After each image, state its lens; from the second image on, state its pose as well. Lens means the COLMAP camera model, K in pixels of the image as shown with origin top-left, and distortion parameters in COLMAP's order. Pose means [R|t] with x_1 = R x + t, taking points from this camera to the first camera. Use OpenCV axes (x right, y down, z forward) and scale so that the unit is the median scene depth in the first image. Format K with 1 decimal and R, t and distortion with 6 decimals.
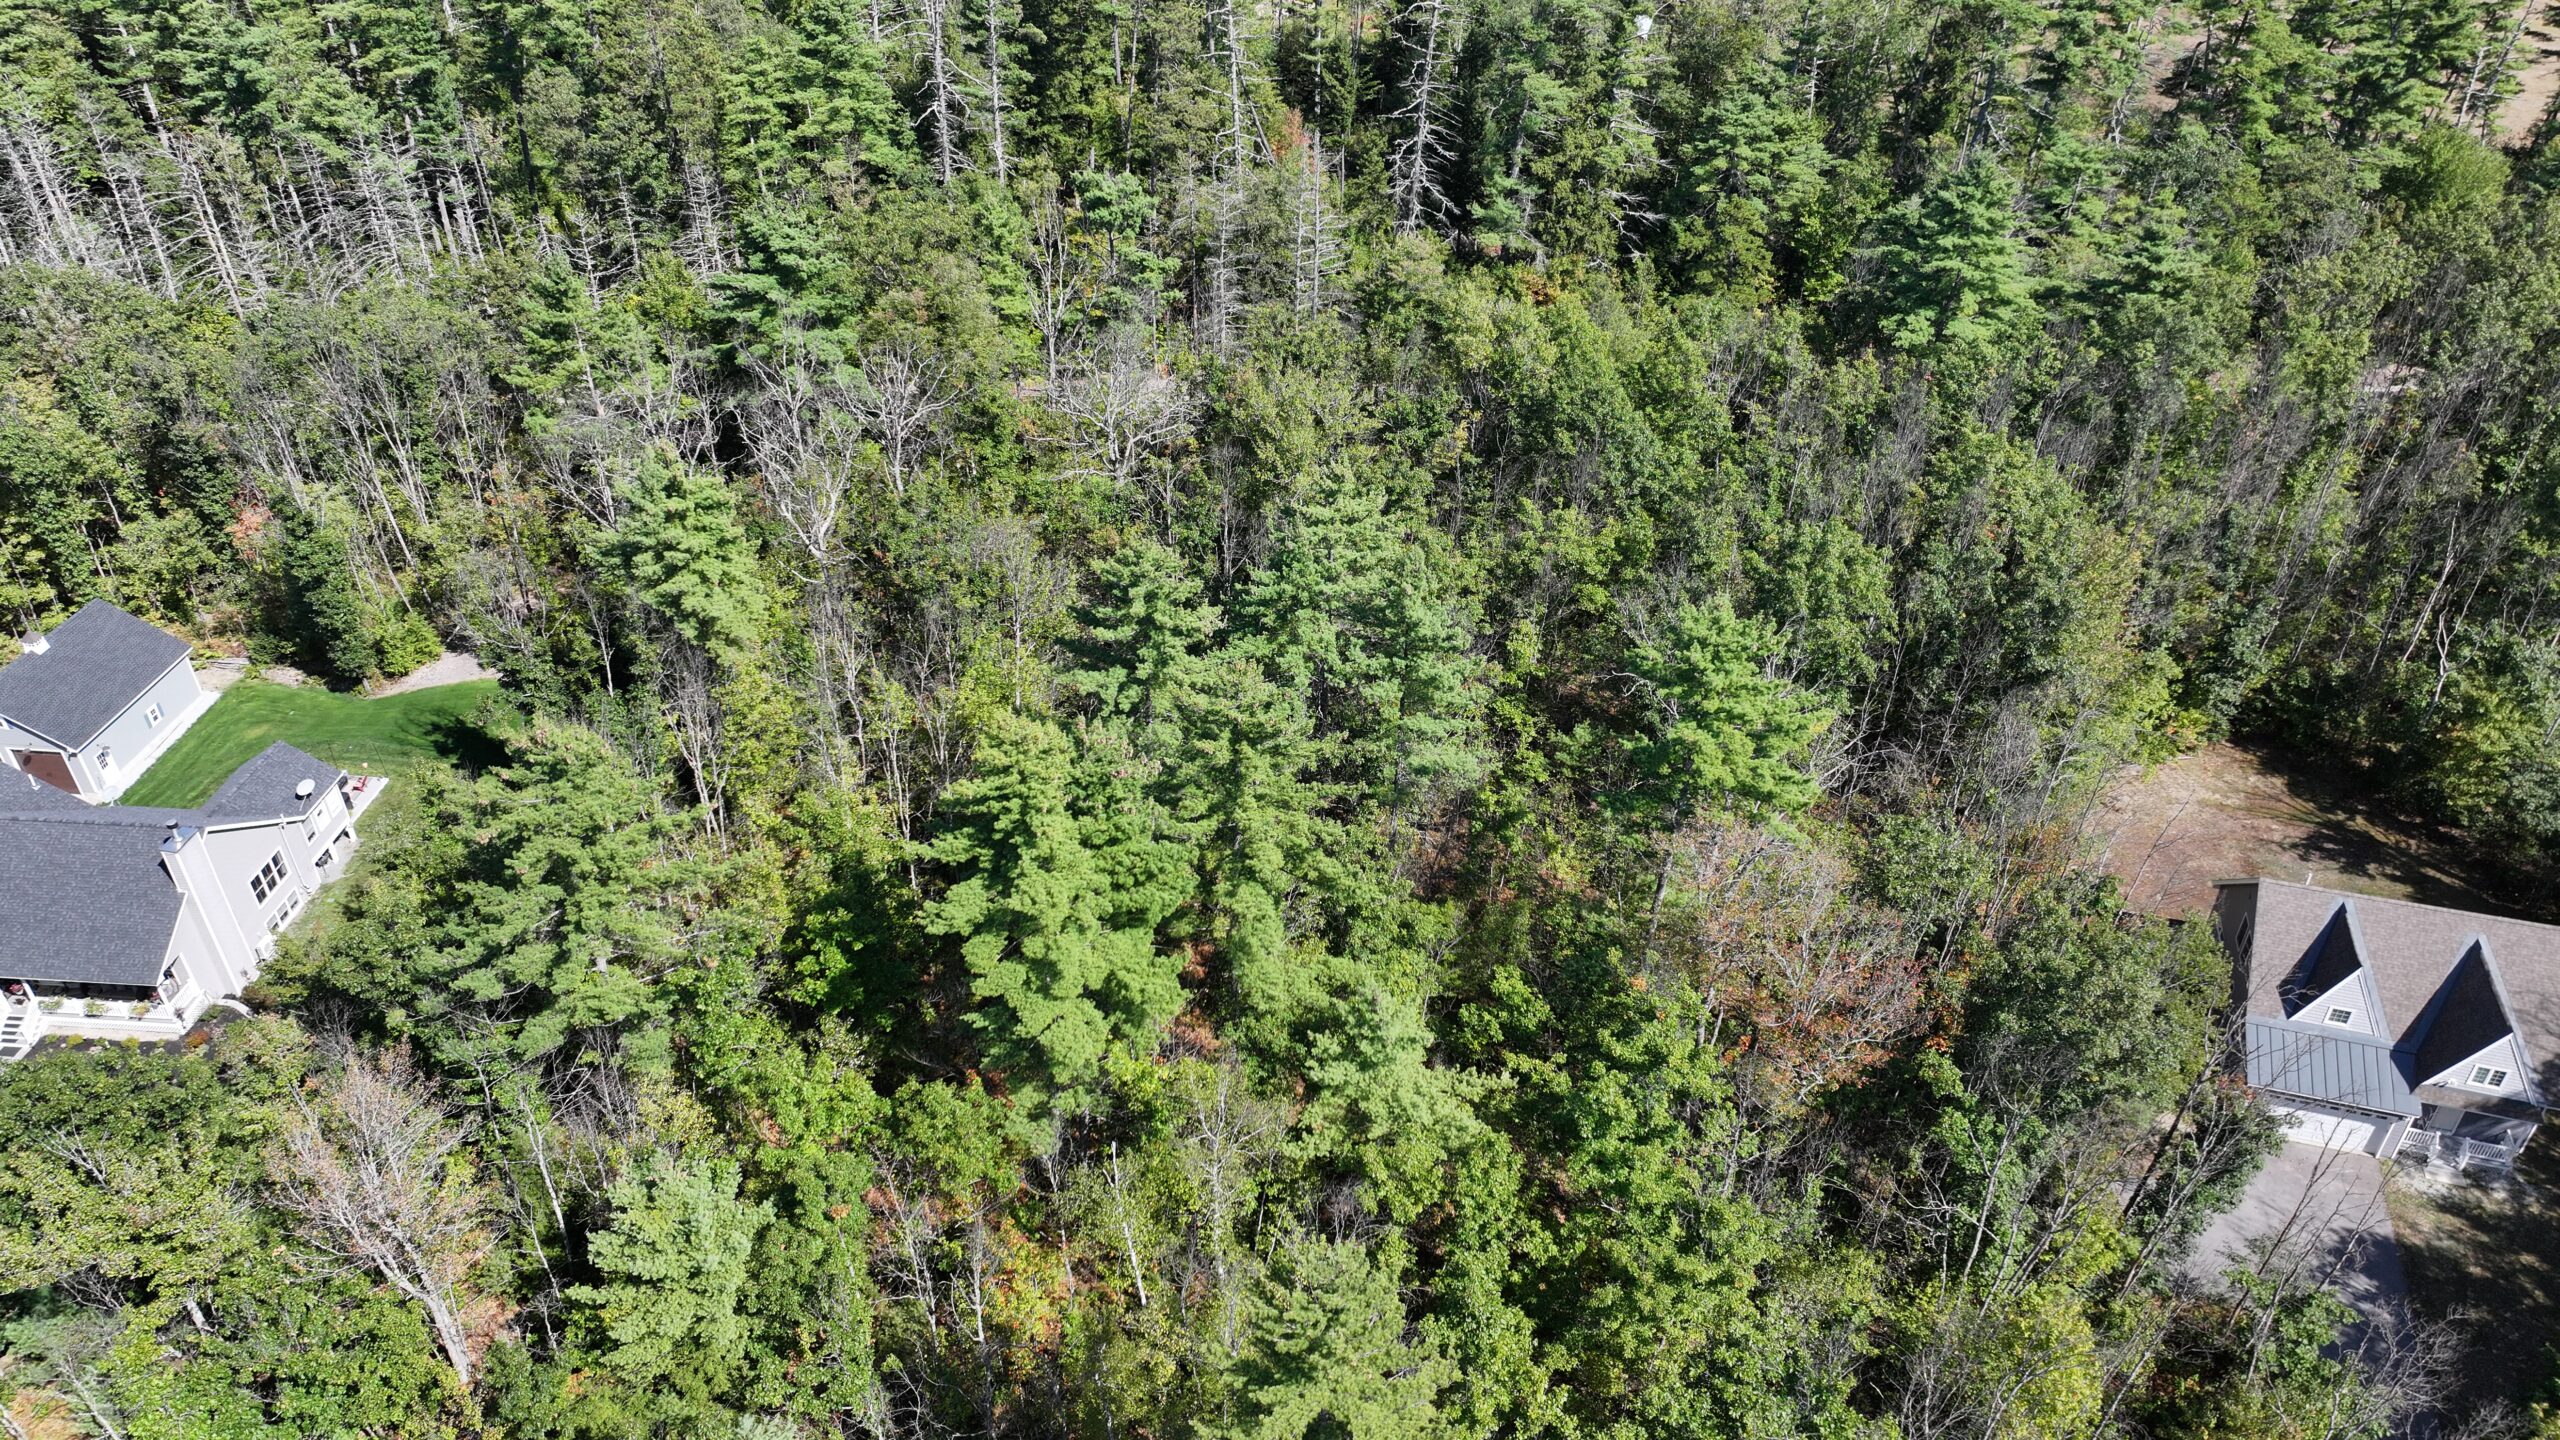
lens RADIAL K [[1786.6, 0, 1274.9], [0, 1786.6, 719.1], [0, 0, 1]] dist [-0.001052, 0.015323]
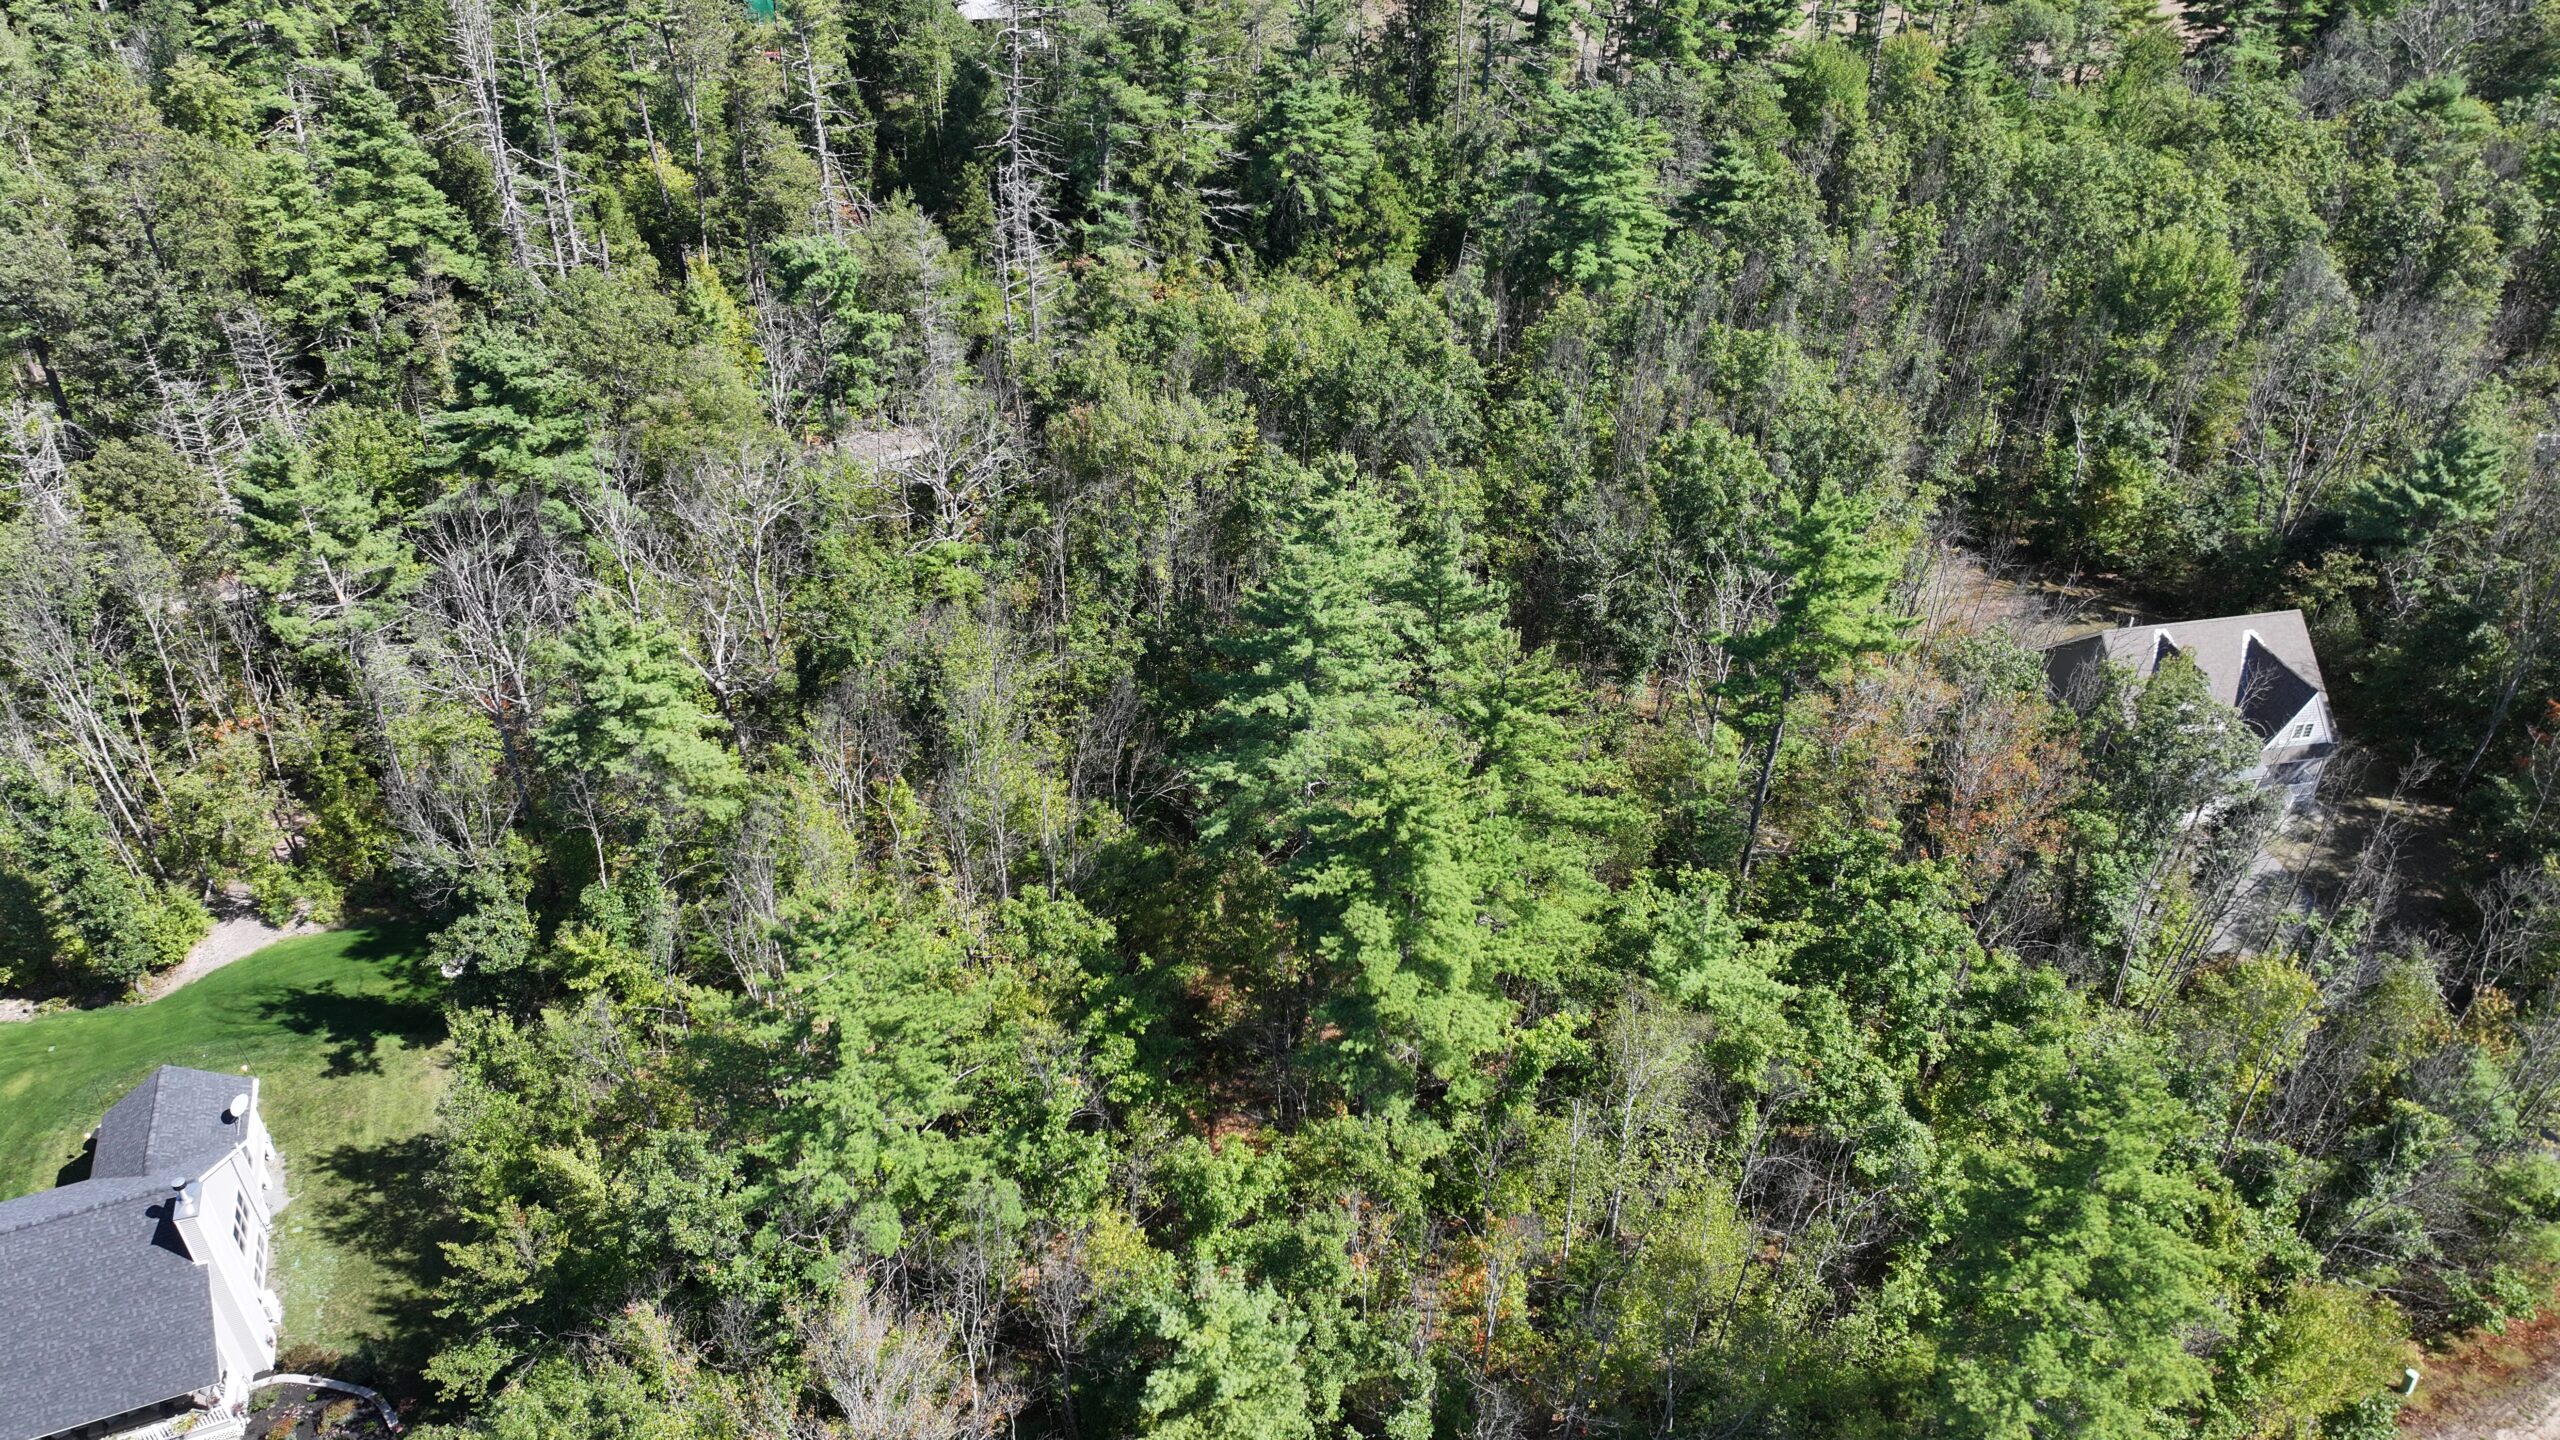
lens RADIAL K [[1786.6, 0, 1275.2], [0, 1786.6, 721.8], [0, 0, 1]] dist [-0.001052, 0.015323]
pose [[0.893284, -0.253544, 0.371160, -0.249232], [0.258430, 0.965304, 0.037439, -0.025465], [-0.367775, 0.062475, 0.927814, 0.041122]]
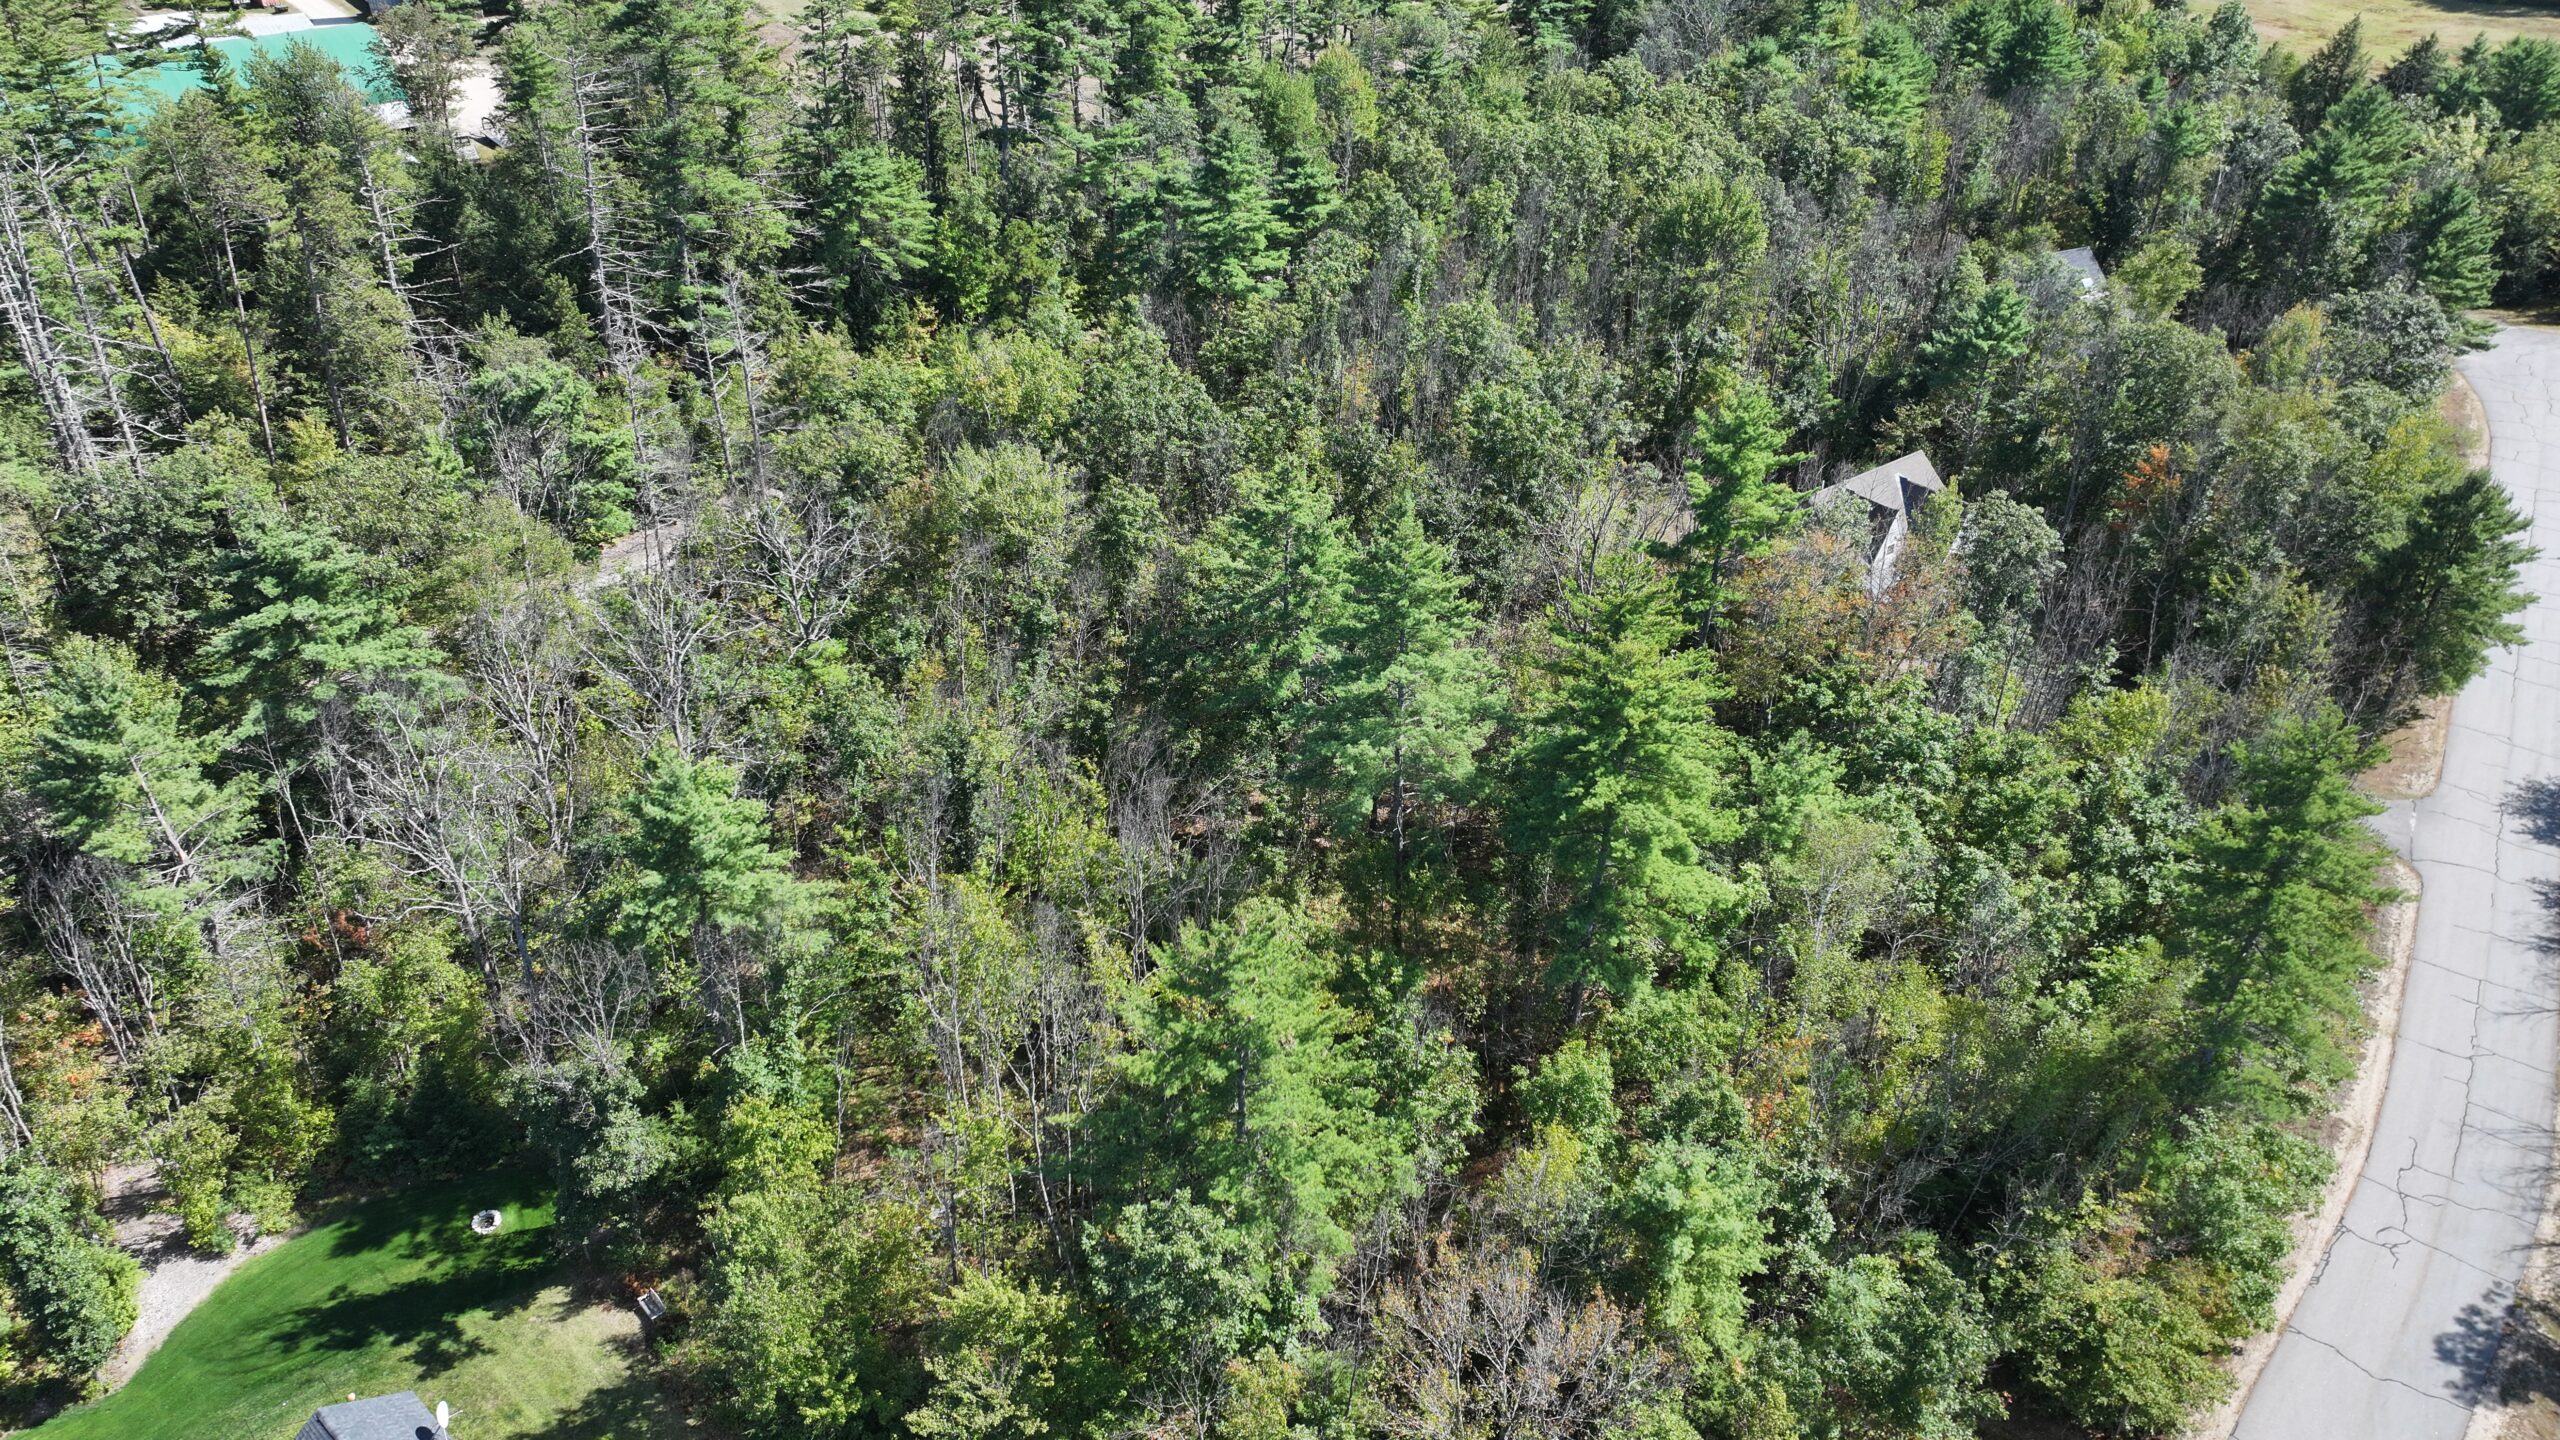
lens RADIAL K [[1786.6, 0, 1278.4], [0, 1786.6, 720.6], [0, 0, 1]] dist [-0.001052, 0.015323]
pose [[0.595549, -0.429907, 0.678603, -0.462906], [0.460195, 0.874979, 0.150442, -0.100227], [-0.658439, 0.222694, 0.718934, 0.152097]]
